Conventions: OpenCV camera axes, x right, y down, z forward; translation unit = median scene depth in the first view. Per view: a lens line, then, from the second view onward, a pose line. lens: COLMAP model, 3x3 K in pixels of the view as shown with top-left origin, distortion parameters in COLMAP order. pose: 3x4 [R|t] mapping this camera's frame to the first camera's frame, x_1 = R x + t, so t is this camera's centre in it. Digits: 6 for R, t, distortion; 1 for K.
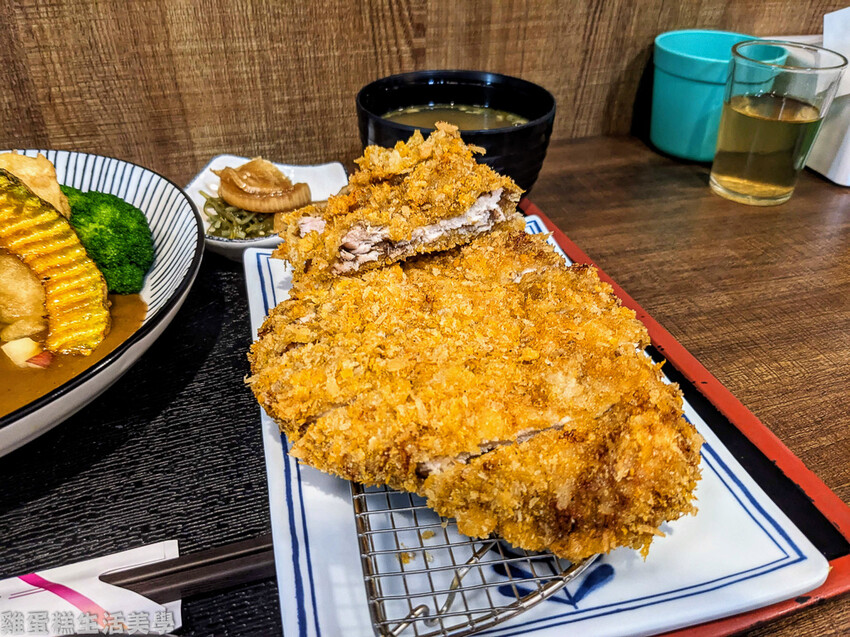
lens RADIAL K [[674.7, 0, 398.0], [0, 674.7, 317.7], [0, 0, 1]] dist [0.044813, -0.106553]
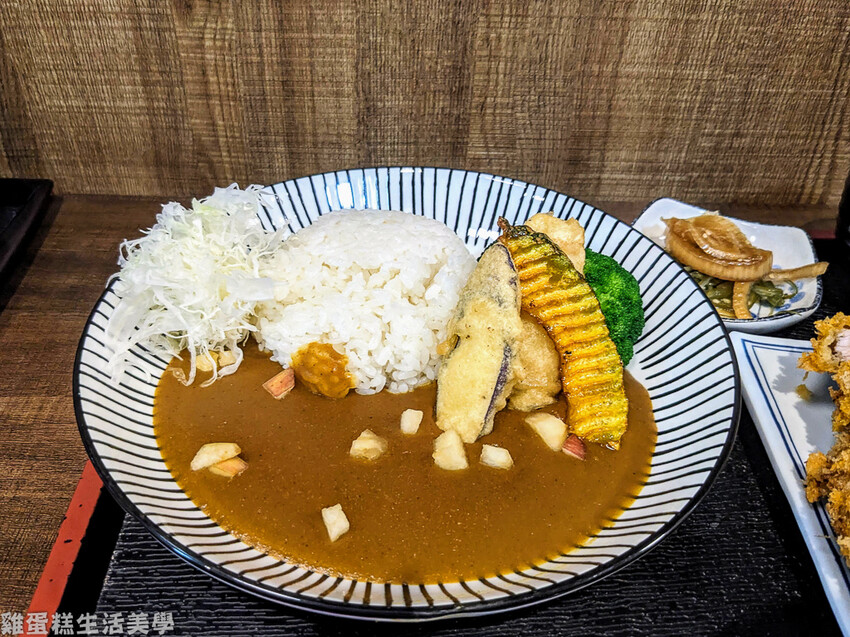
lens RADIAL K [[722.2, 0, 441.1], [0, 722.2, 317.4], [0, 0, 1]] dist [0.041204, -0.111983]
pose [[0.963161, 0.183728, -0.196379, -0.503419], [-0.172903, 0.982372, 0.071063, -0.150936], [0.205973, -0.034490, 0.977950, -0.050759]]
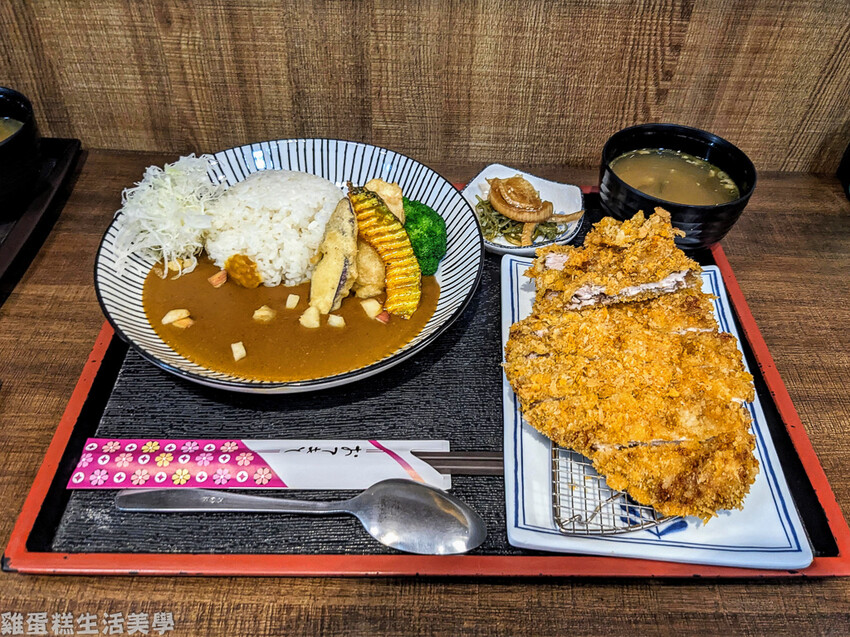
lens RADIAL K [[657.5, 0, 441.9], [0, 657.5, 319.6], [0, 0, 1]] dist [0.046317, -0.098818]
pose [[0.957658, 0.225612, -0.178857, -0.080672], [-0.192874, 0.963962, 0.183241, -0.246231], [0.213753, -0.140985, 0.966661, -0.533756]]
